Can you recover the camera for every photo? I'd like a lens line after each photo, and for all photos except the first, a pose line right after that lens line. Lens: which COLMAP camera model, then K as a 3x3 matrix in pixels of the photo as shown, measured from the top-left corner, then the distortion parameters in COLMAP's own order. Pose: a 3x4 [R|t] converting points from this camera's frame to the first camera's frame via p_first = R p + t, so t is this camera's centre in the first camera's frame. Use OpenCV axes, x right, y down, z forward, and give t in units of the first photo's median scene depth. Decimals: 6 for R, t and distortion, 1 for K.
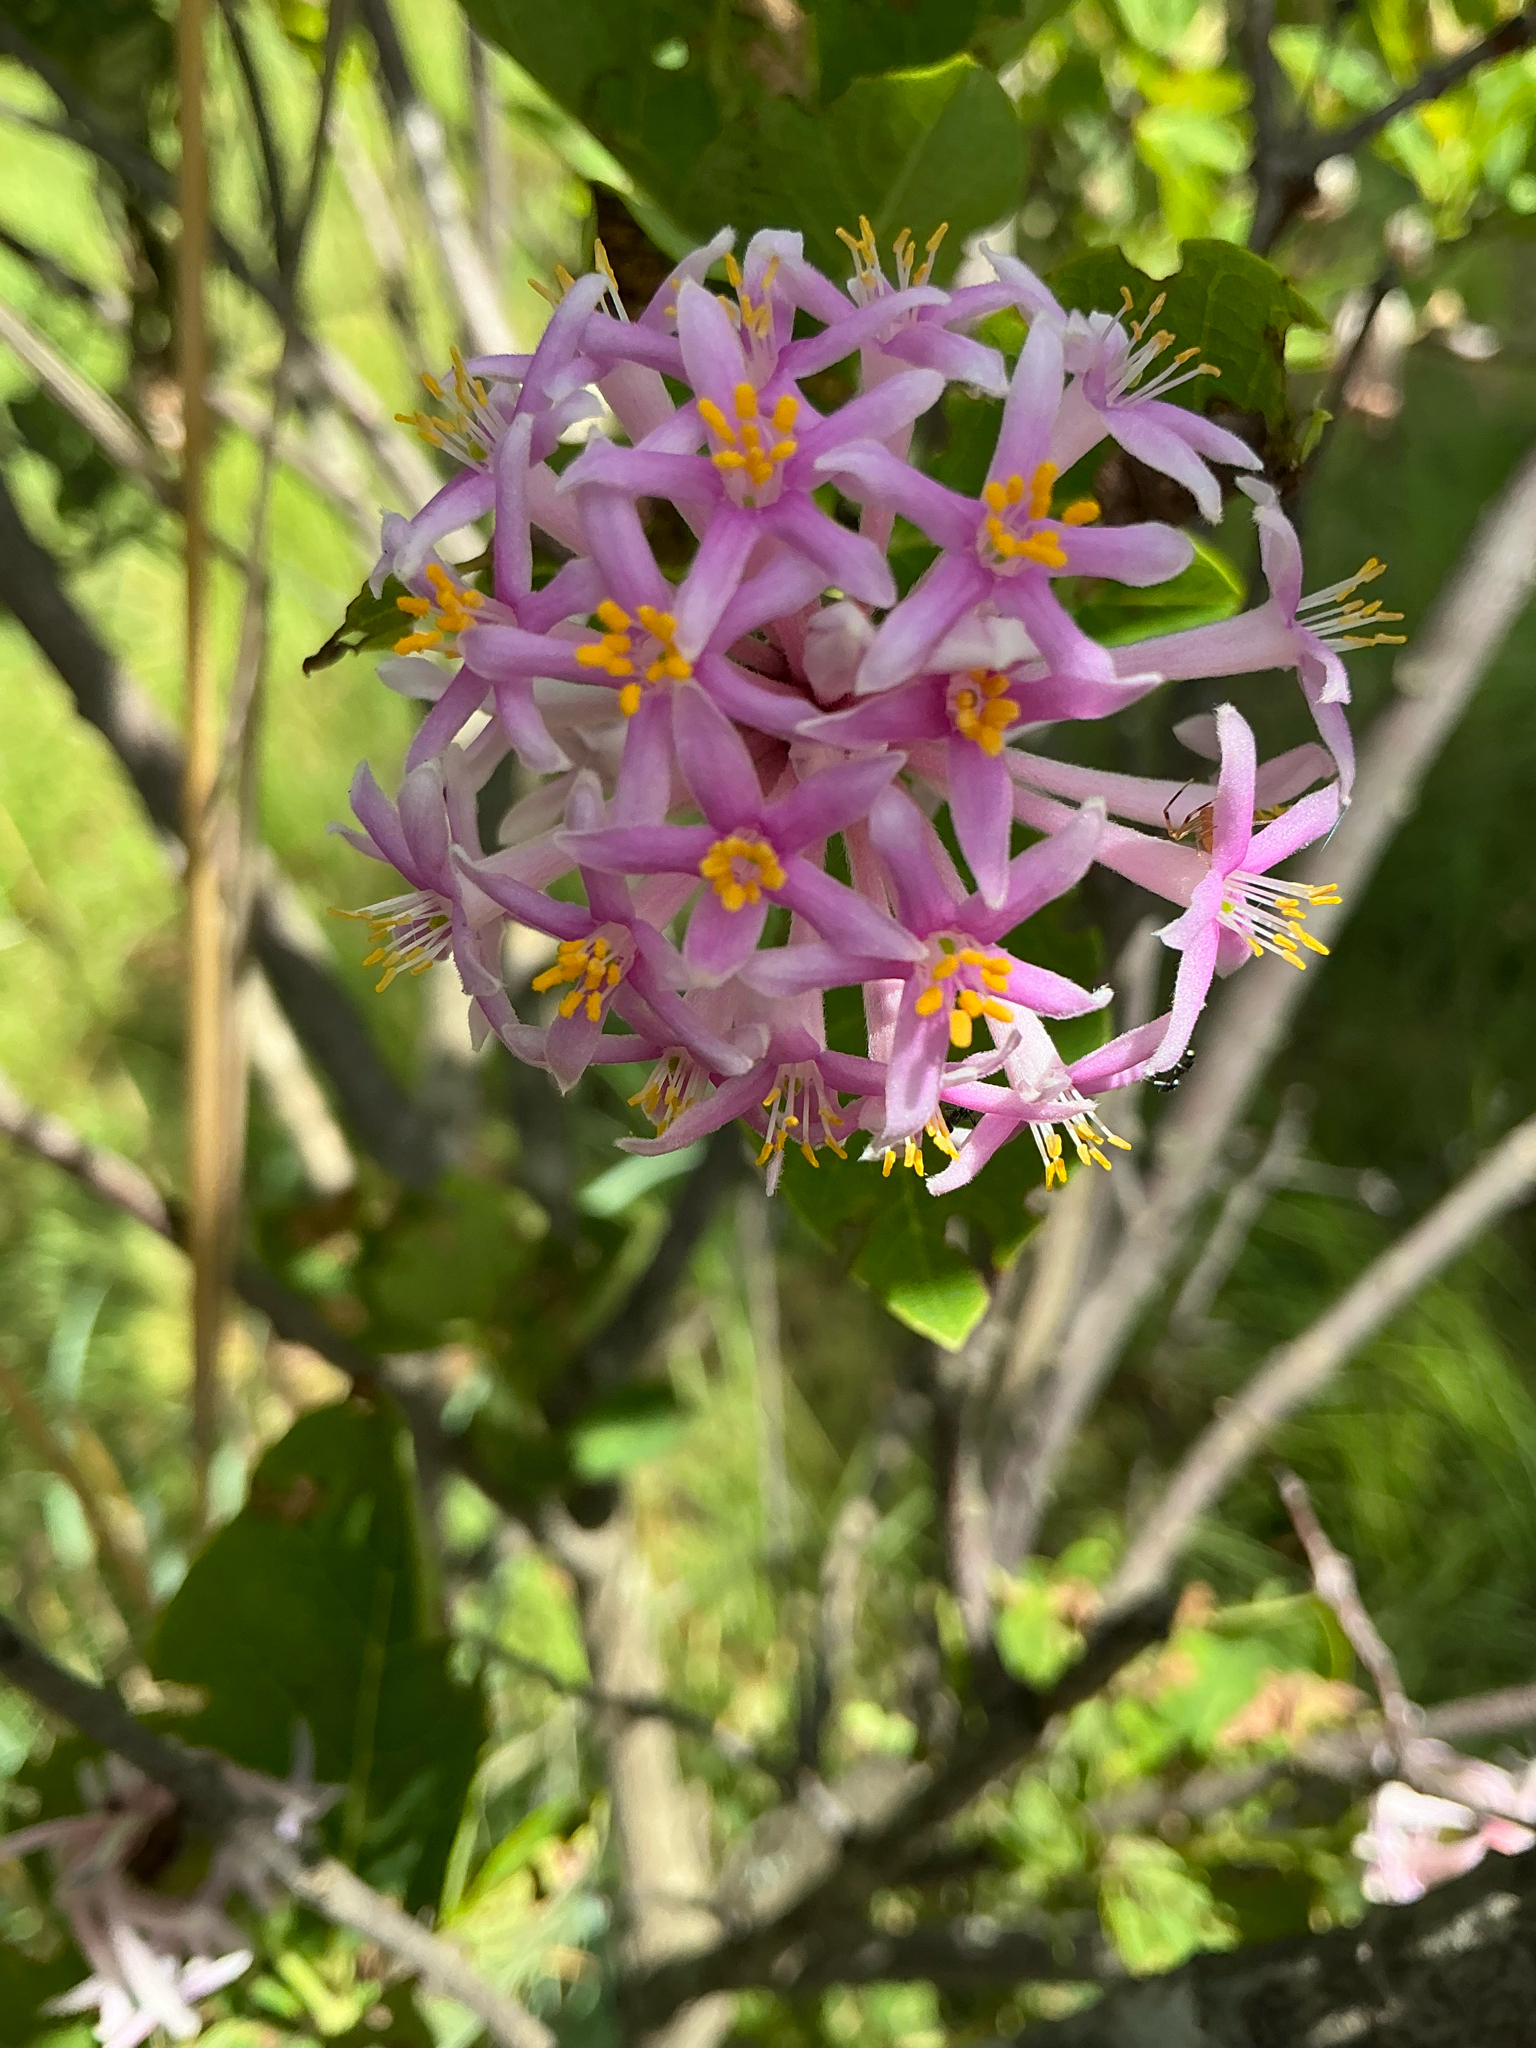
lens RADIAL K [[1596.1, 0, 768.0], [0, 1596.1, 1024.0], [0, 0, 1]] dist [0.067375, -0.116761]
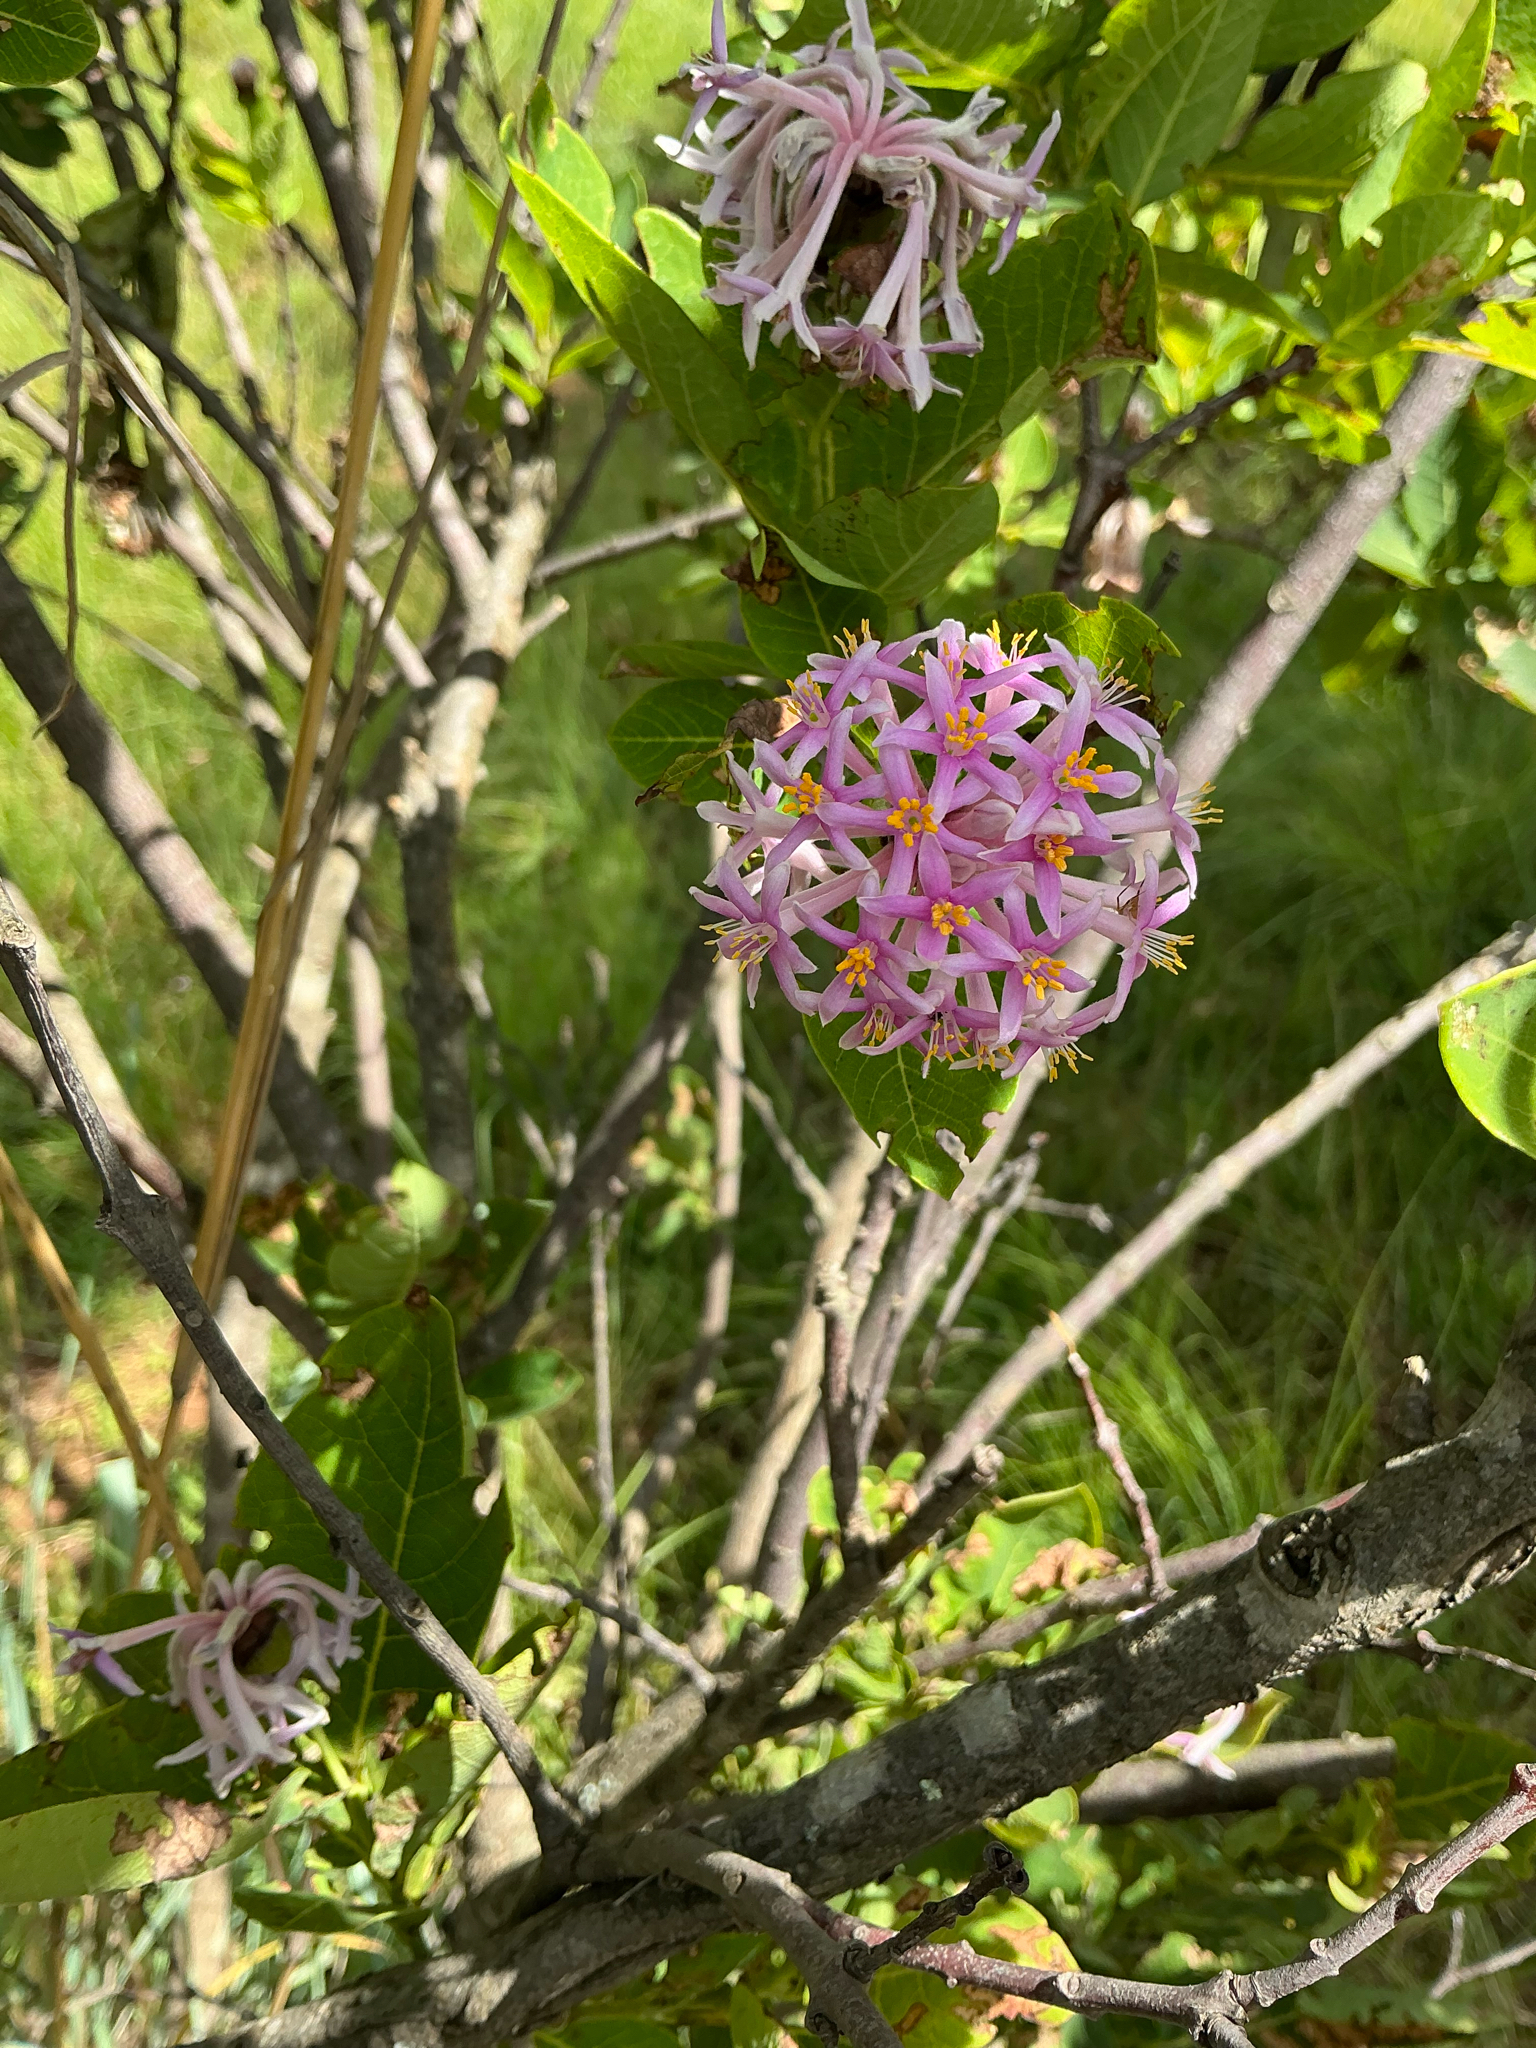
lens RADIAL K [[1596.1, 0, 768.0], [0, 1596.1, 1024.0], [0, 0, 1]] dist [0.067375, -0.116761]
pose [[0.984653, 0.029823, 0.171956, -0.606234], [-0.024176, 0.999100, -0.034841, 0.126392], [-0.172840, 0.030149, 0.984488, -1.069338]]
